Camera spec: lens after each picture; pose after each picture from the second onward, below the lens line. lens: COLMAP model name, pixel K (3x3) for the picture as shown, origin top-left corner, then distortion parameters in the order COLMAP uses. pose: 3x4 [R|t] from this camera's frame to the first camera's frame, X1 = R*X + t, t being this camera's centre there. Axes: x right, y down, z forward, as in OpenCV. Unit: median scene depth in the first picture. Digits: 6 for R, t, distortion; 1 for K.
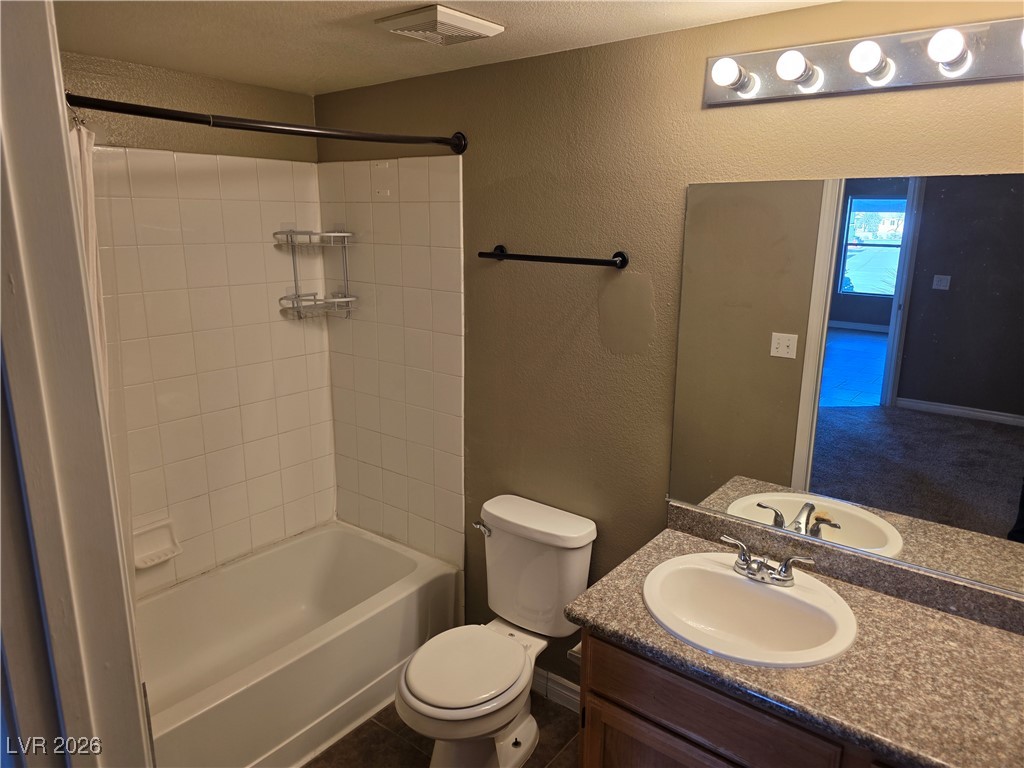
lens RADIAL K [[692.4, 0, 510.0], [0, 692.4, 376.2], [0, 0, 1]] dist [0.006040, 0.000810]
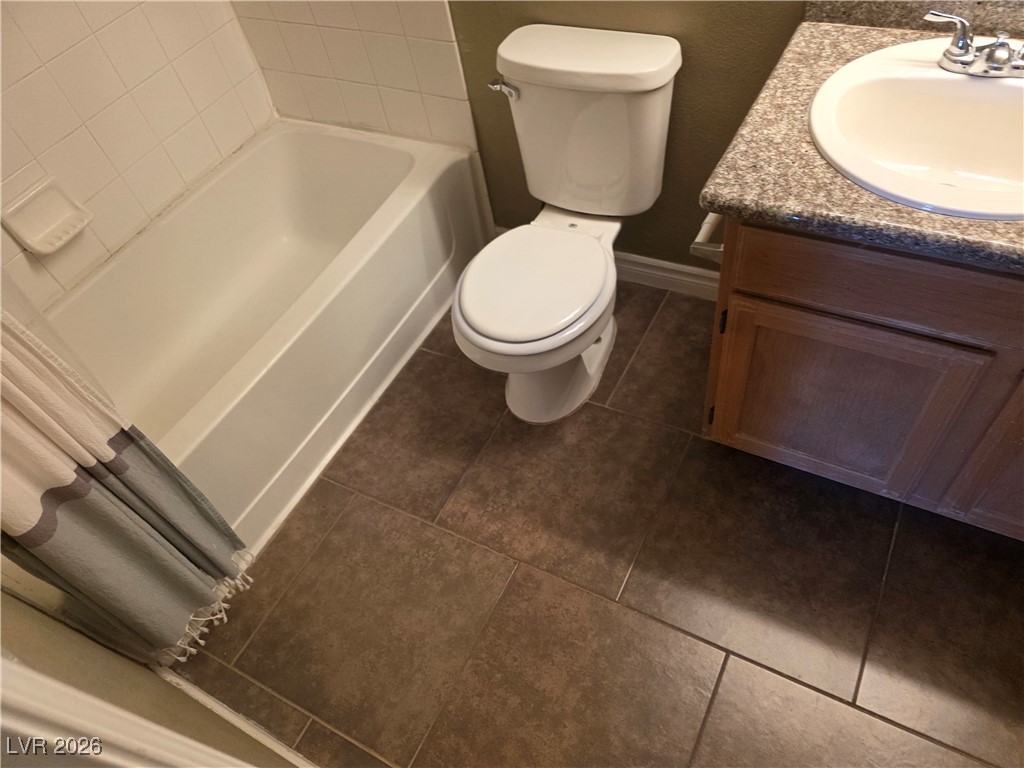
lens RADIAL K [[691.6, 0, 522.3], [0, 691.6, 388.3], [0, 0, 1]] dist [0.057663, -0.046121]
pose [[0.972519, -0.232810, -0.002464, -0.092990], [0.185806, 0.769704, 0.610763, 0.032571], [-0.140295, -0.594436, 0.791810, 0.293667]]
